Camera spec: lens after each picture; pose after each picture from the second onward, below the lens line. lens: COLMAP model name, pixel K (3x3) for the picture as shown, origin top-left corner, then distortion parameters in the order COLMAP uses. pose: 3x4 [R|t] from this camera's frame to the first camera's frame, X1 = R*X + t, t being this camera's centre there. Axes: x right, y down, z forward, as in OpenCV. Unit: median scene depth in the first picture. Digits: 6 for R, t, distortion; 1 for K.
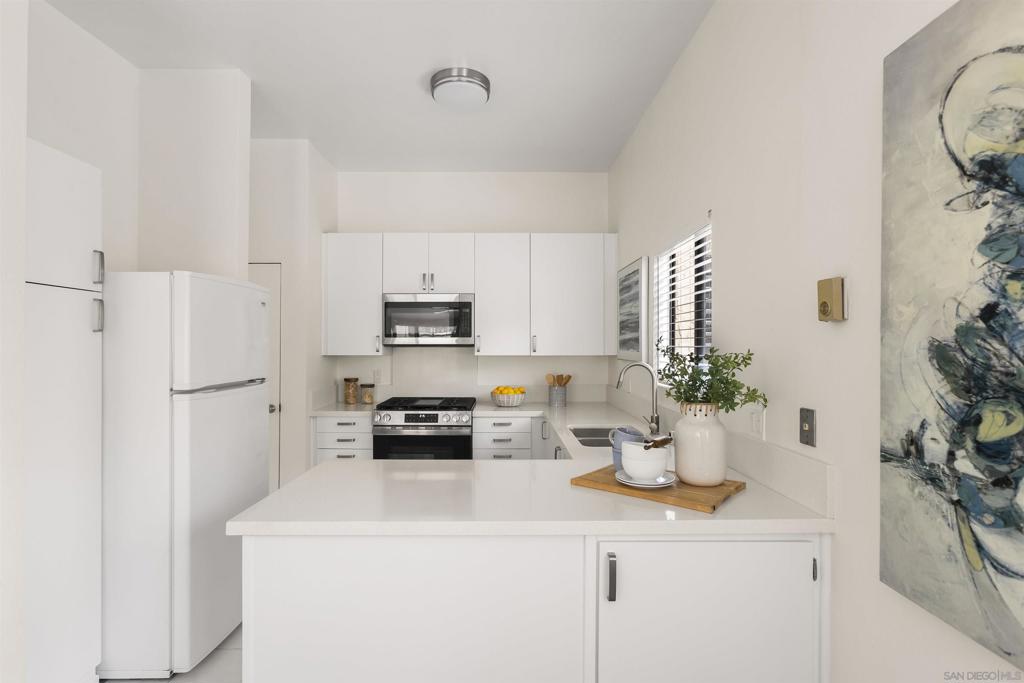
lens RADIAL K [[484.4, 0, 510.9], [0, 484.4, 342.6], [0, 0, 1]] dist [-0.004907, 0.003161]
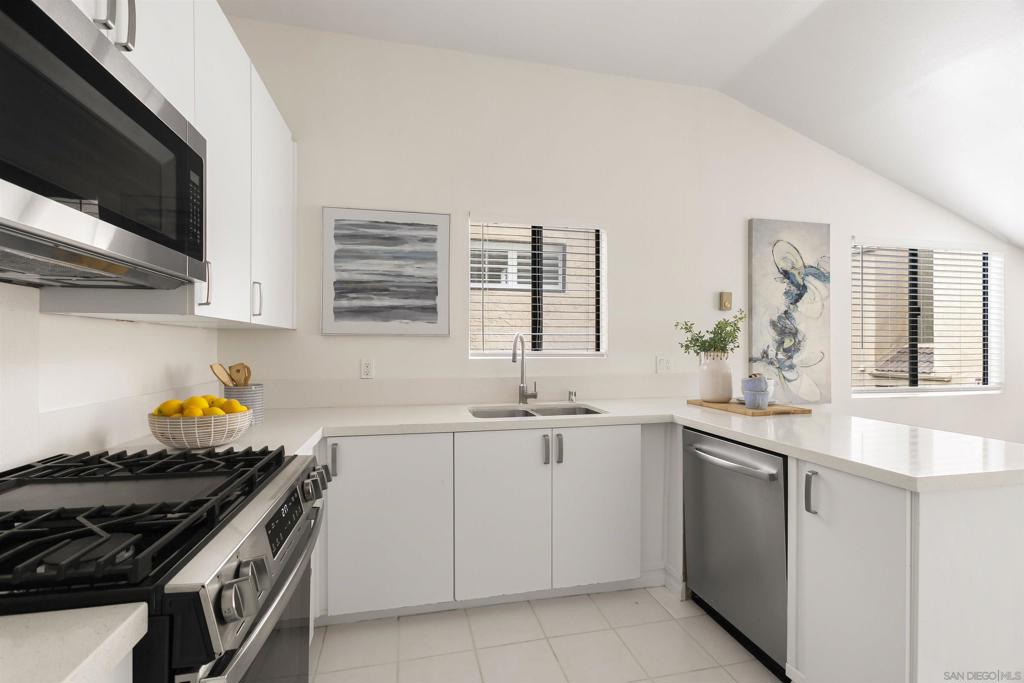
lens RADIAL K [[455.9, 0, 511.0], [0, 455.9, 344.9], [0, 0, 1]] dist [-0.010340, 0.005005]
pose [[-0.204085, 0.001489, 0.978952, -1.207950], [-0.007475, 0.999967, -0.003079, 0.129736], [-0.978925, -0.007946, -0.204067, 2.313635]]
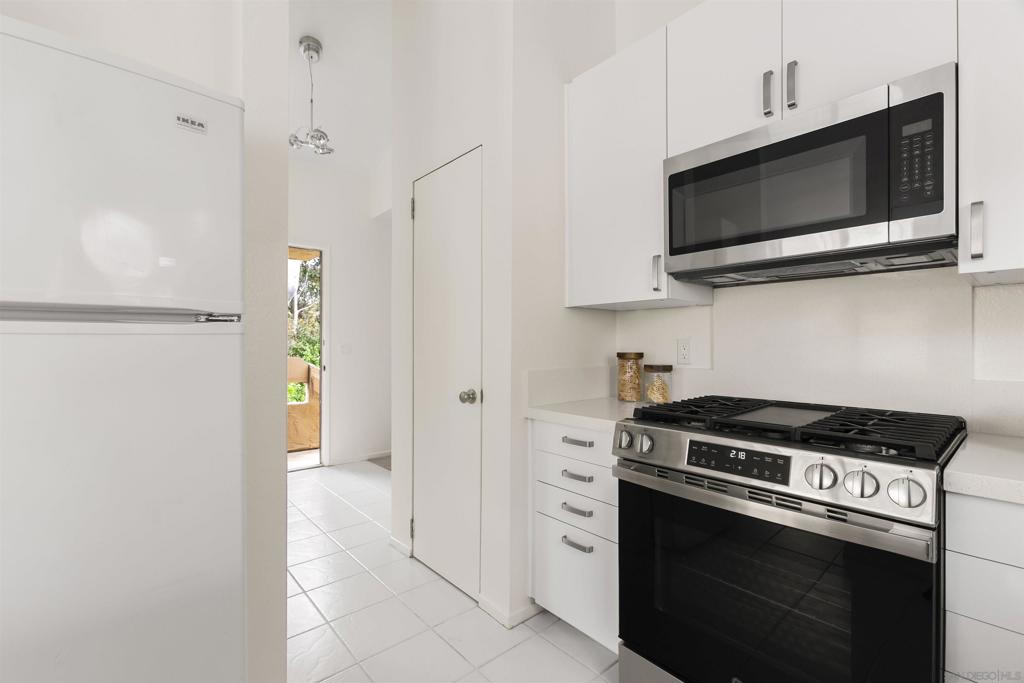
lens RADIAL K [[455.9, 0, 502.4], [0, 455.9, 344.9], [0, 0, 1]] dist [-0.010340, 0.005005]
pose [[0.637769, -0.001050, -0.770227, -0.108387], [0.007380, 0.999961, 0.004748, 0.180303], [0.770193, -0.008713, 0.637752, 1.683467]]
